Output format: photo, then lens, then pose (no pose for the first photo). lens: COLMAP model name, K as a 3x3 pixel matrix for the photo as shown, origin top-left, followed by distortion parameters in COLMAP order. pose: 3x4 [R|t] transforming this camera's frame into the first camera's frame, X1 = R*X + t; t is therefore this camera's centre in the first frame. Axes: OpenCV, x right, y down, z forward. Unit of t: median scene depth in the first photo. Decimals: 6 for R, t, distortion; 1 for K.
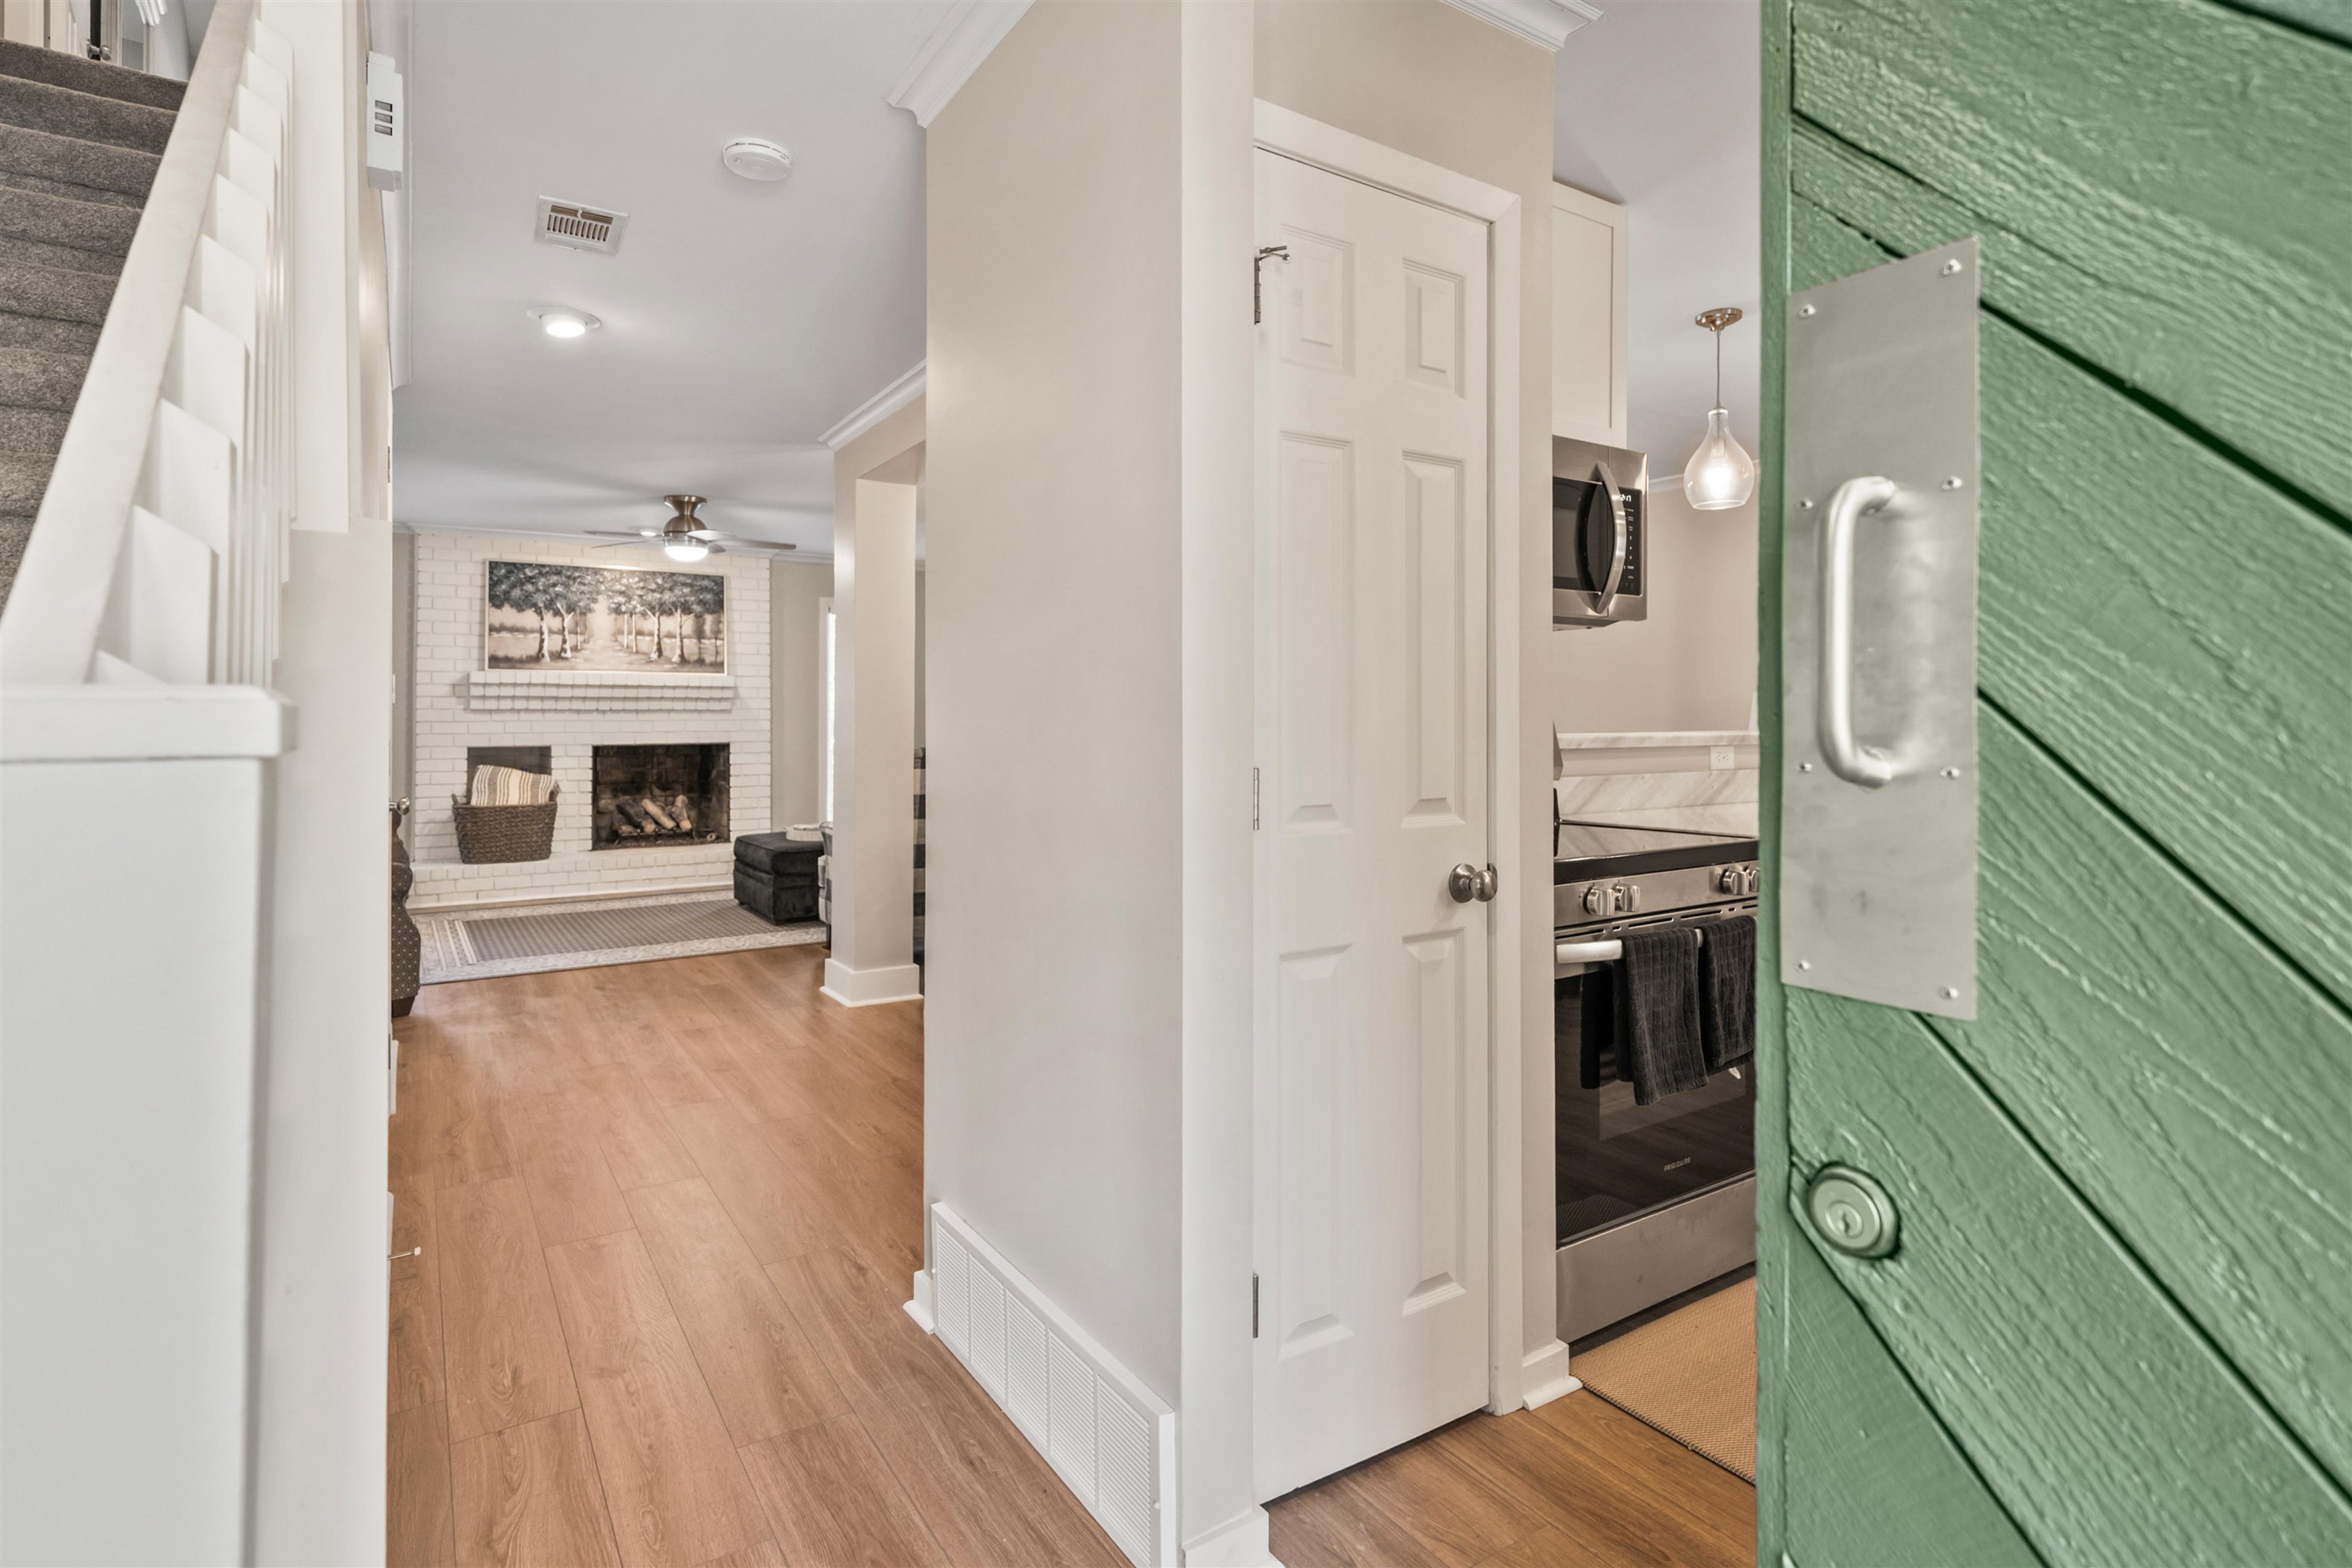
lens RADIAL K [[1152.7, 0, 1173.3], [0, 1152.7, 707.5], [0, 0, 1]] dist [-0.006232, 0.001028]
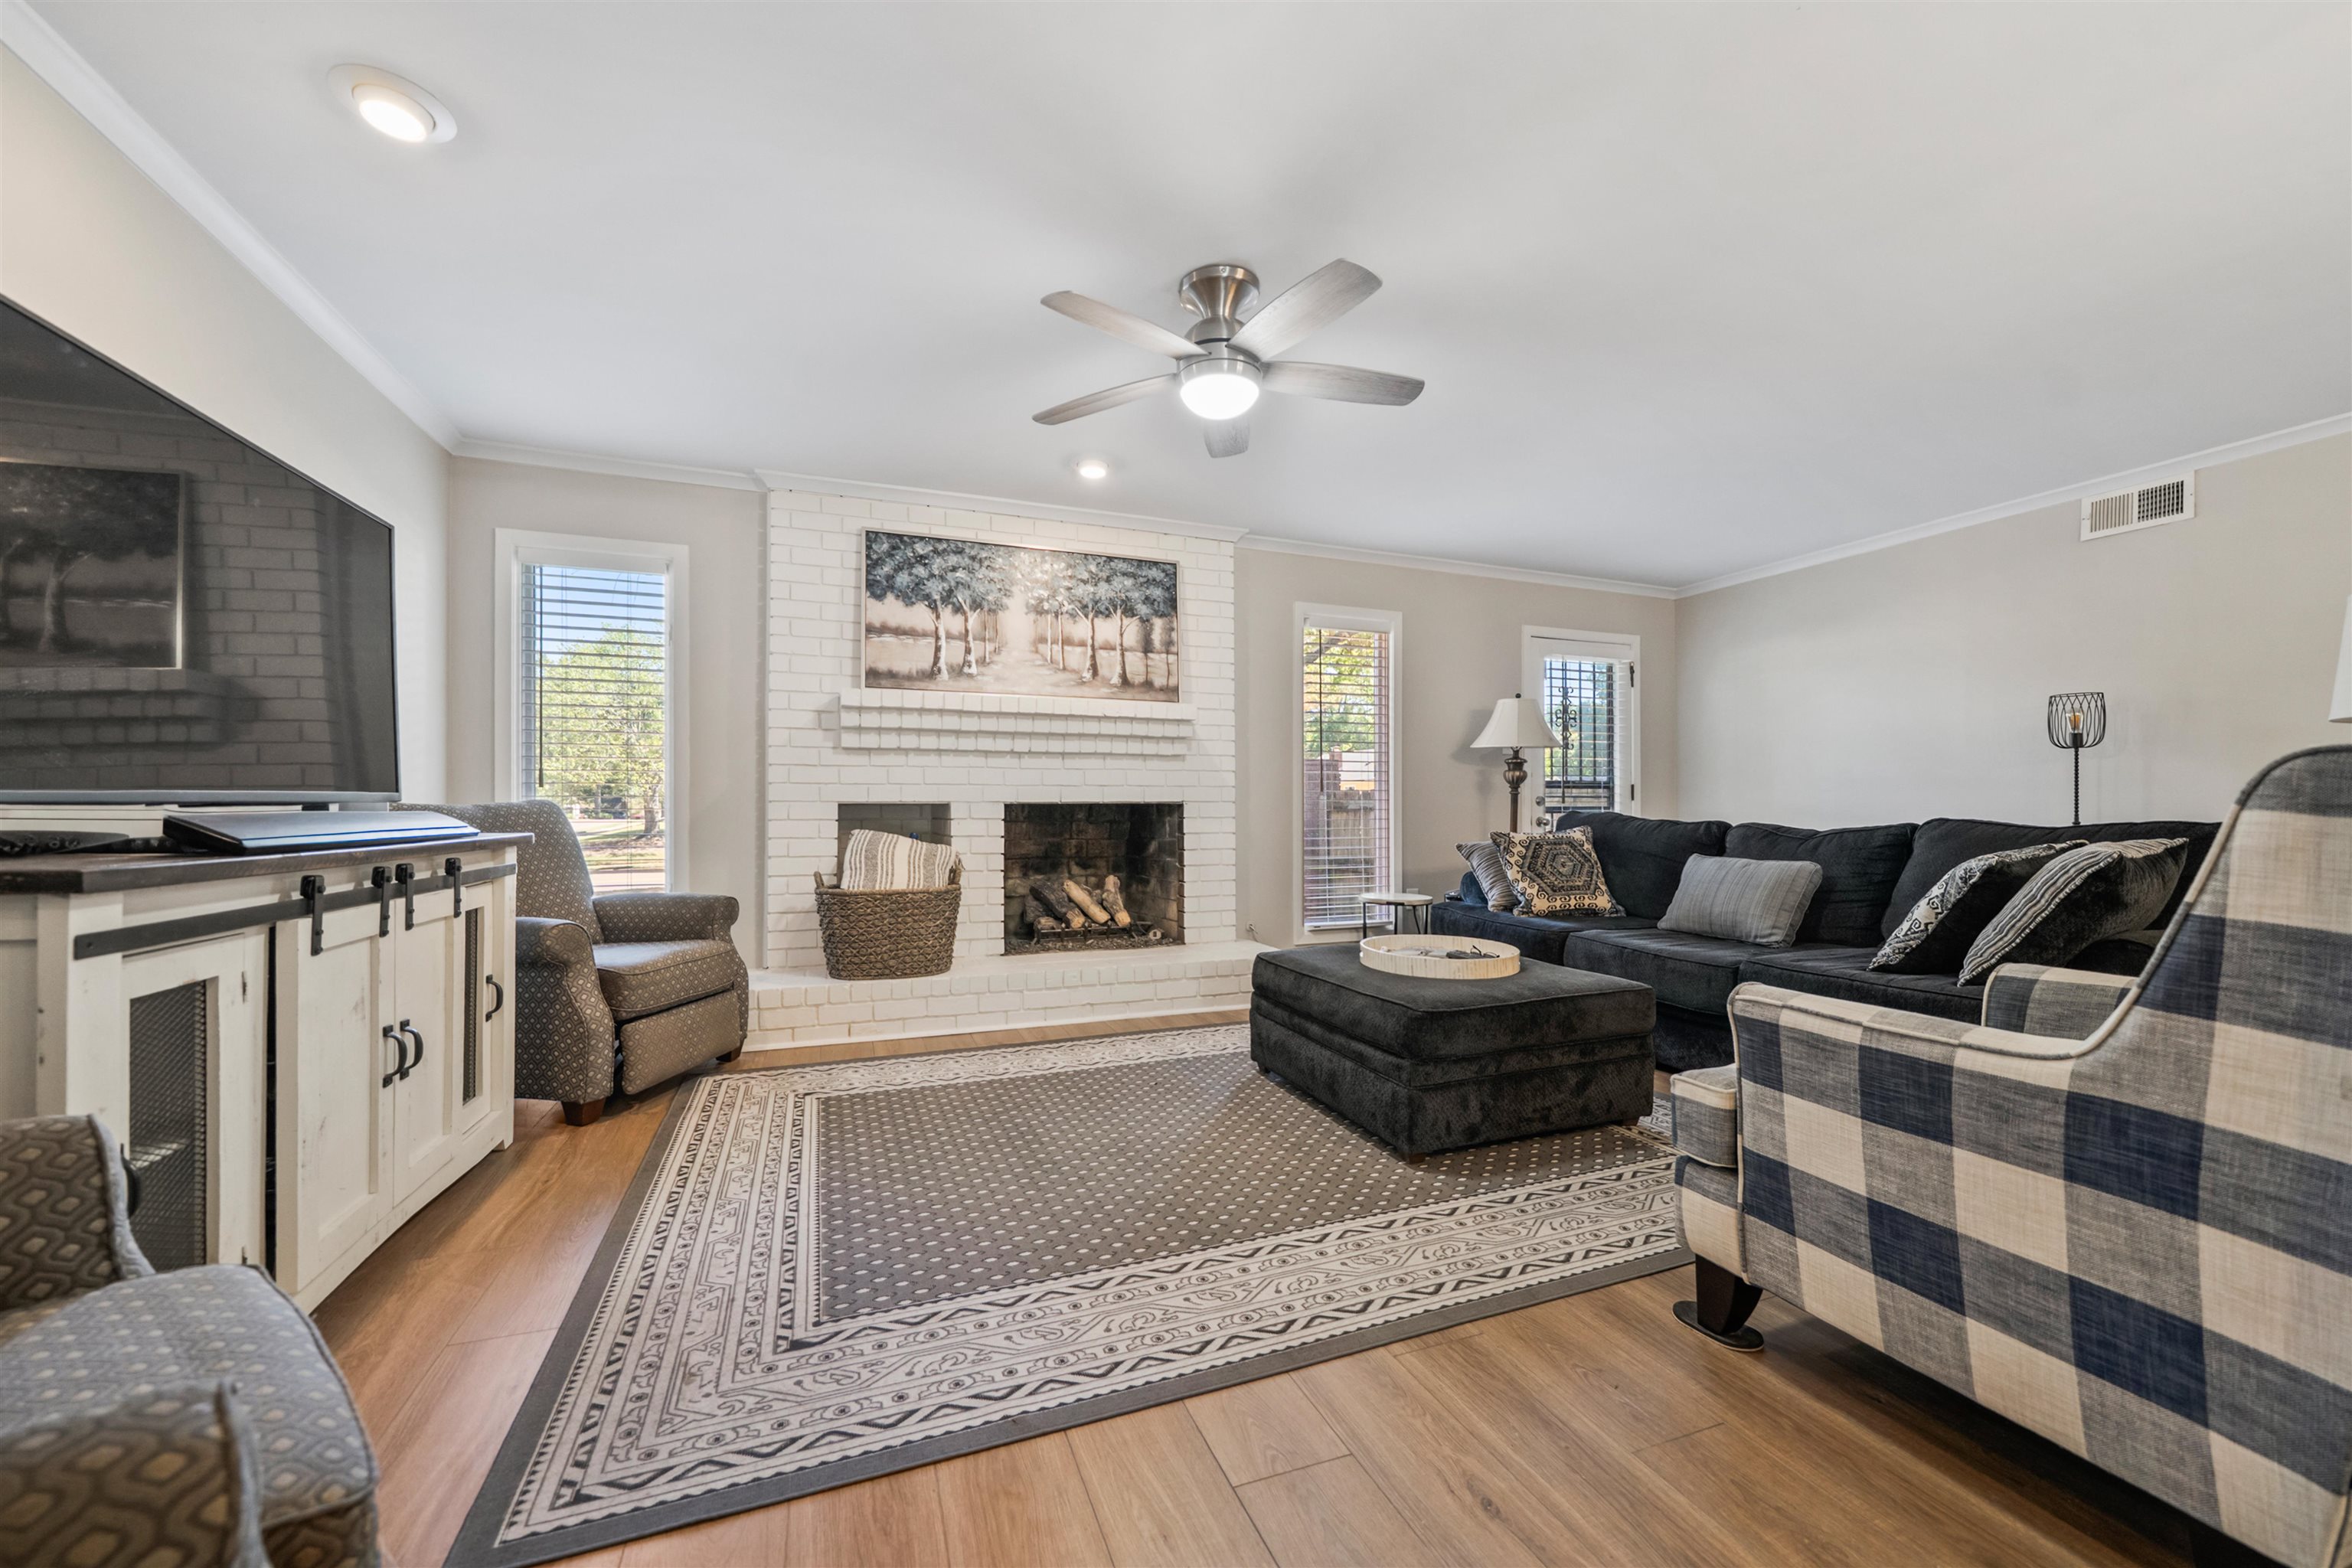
lens RADIAL K [[880.0, 0, 1212.2], [0, 880.0, 815.1], [0, 0, 1]] dist [0.000879, -0.000994]
pose [[0.983638, 0.004794, -0.180092, -0.292851], [-0.001906, 0.999867, 0.016205, 0.031842], [0.180146, -0.015597, 0.983516, 0.511766]]
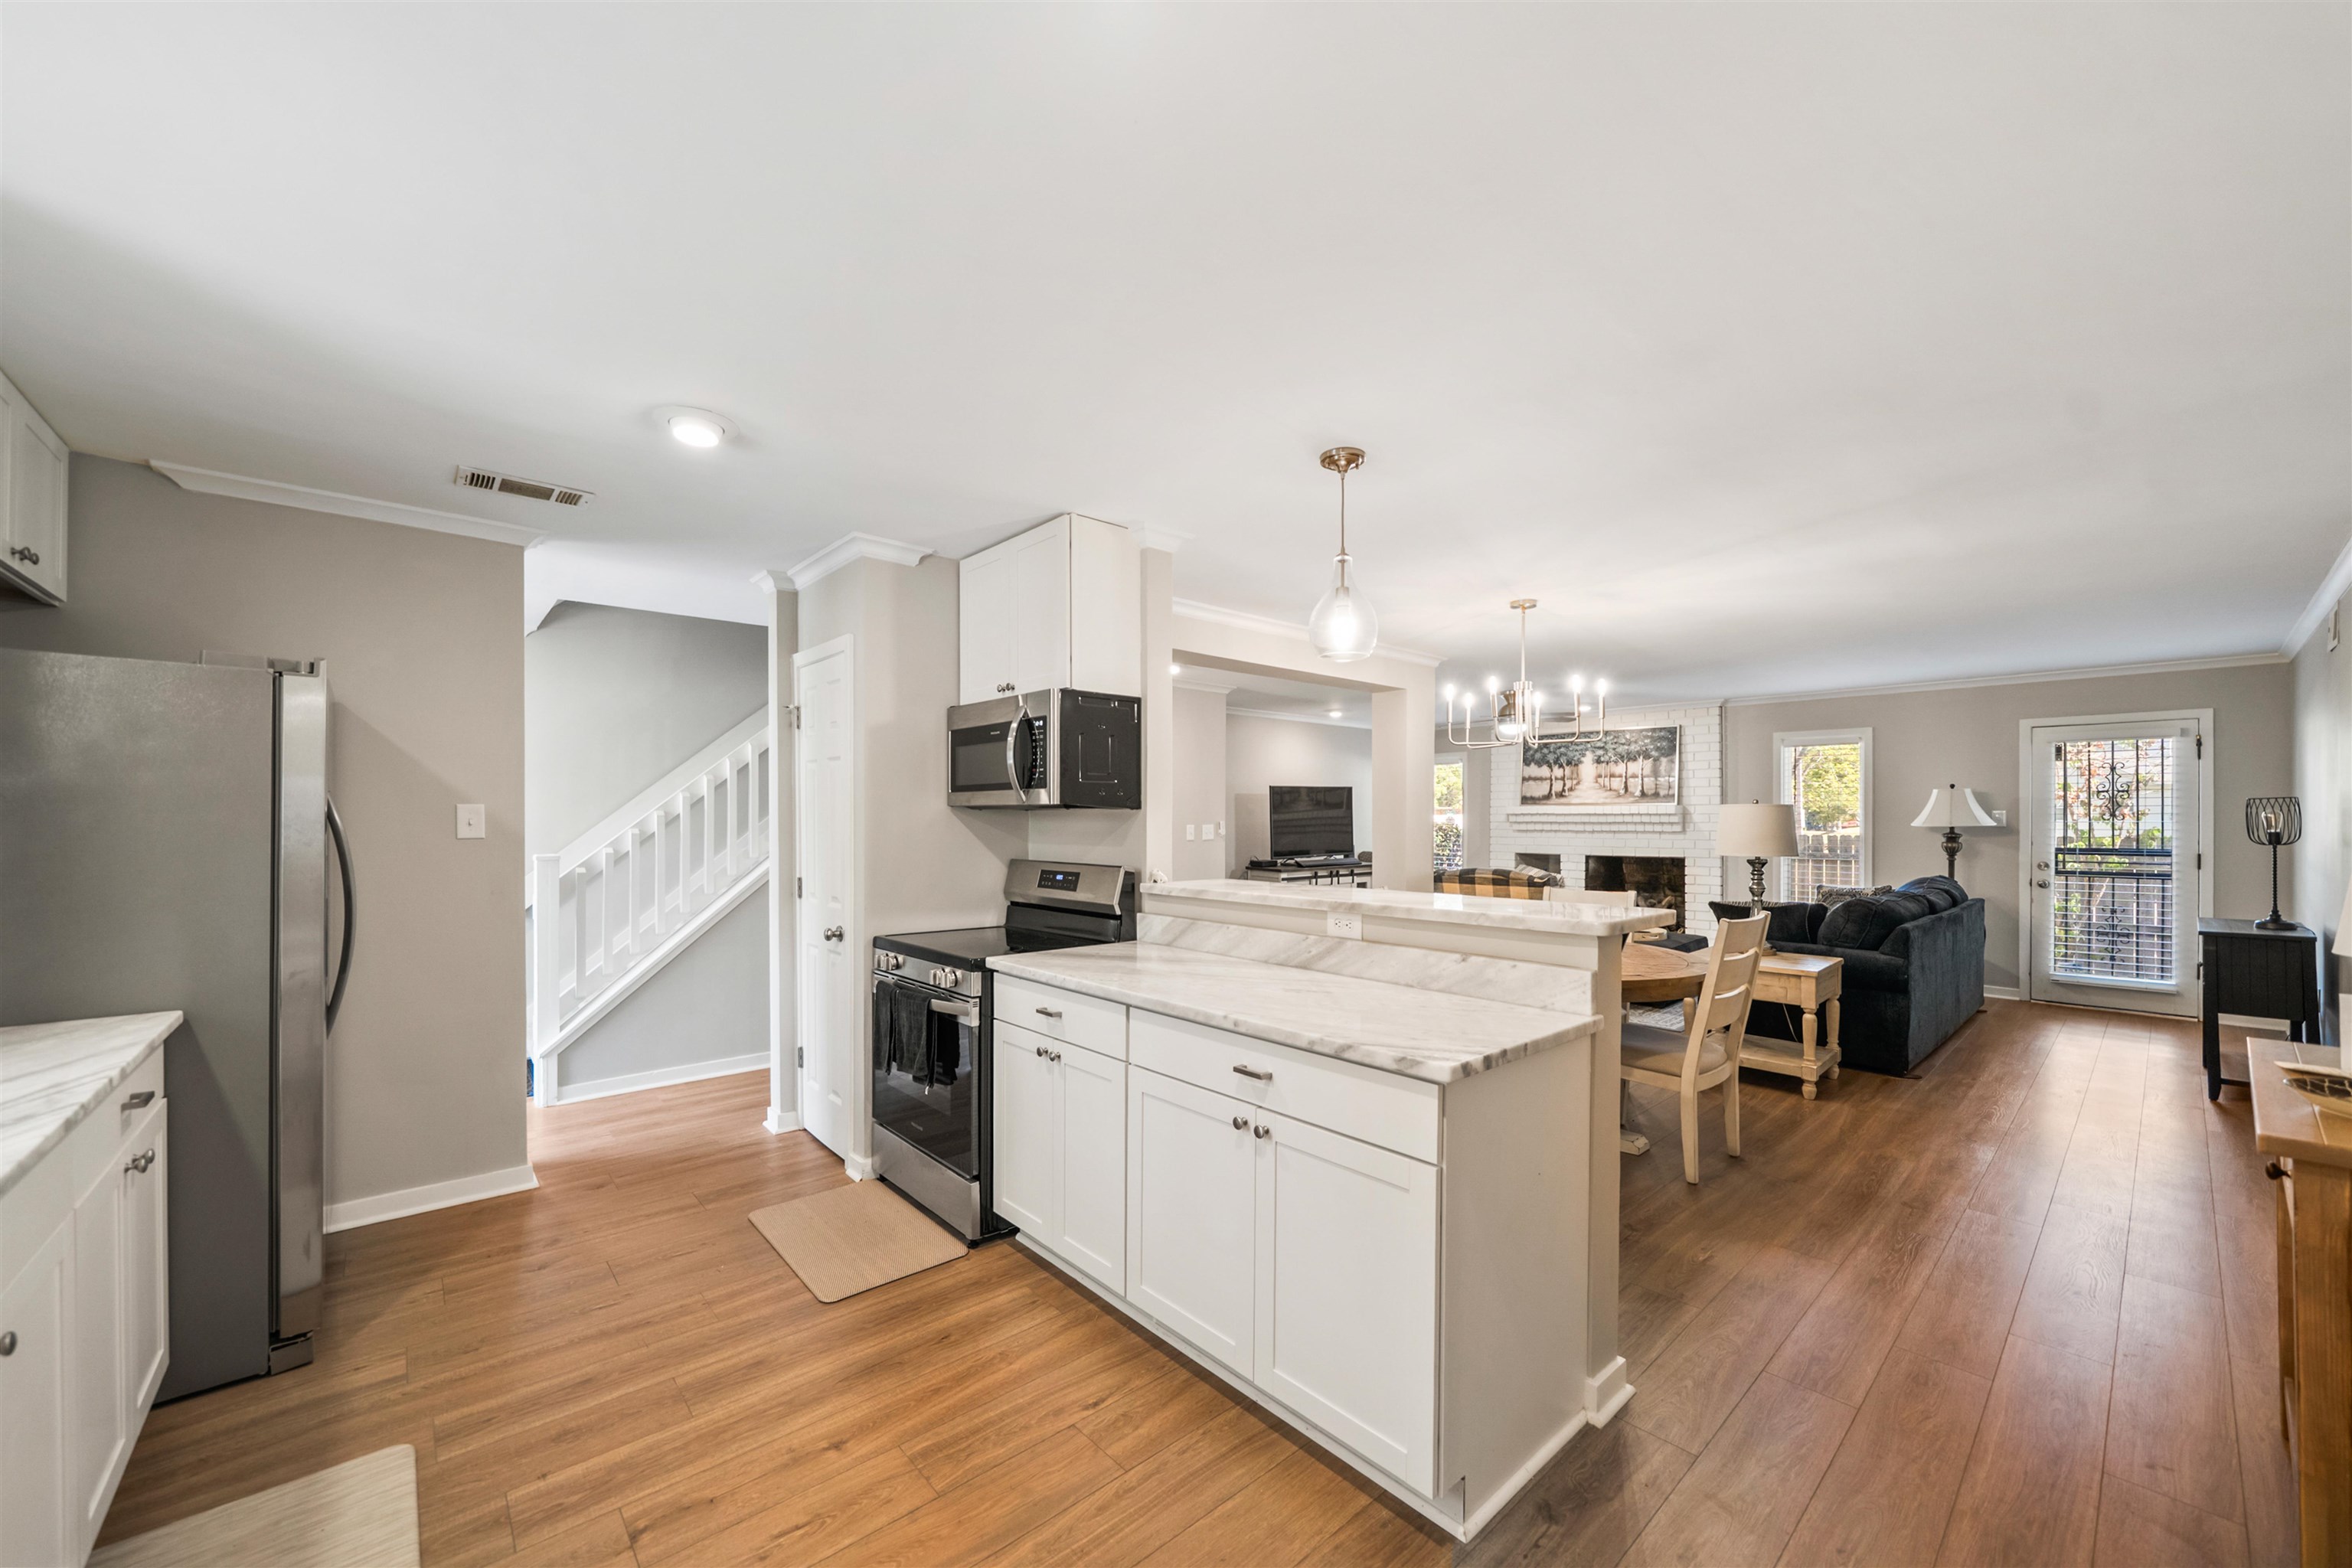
lens RADIAL K [[880.0, 0, 1180.1], [0, 880.0, 817.6], [0, 0, 1]] dist [0.000879, -0.000994]
pose [[0.186614, 0.000934, -0.982433, 0.493329], [0.005884, 0.999981, 0.002068, -0.020398], [0.982416, -0.006167, 0.186605, 0.304489]]
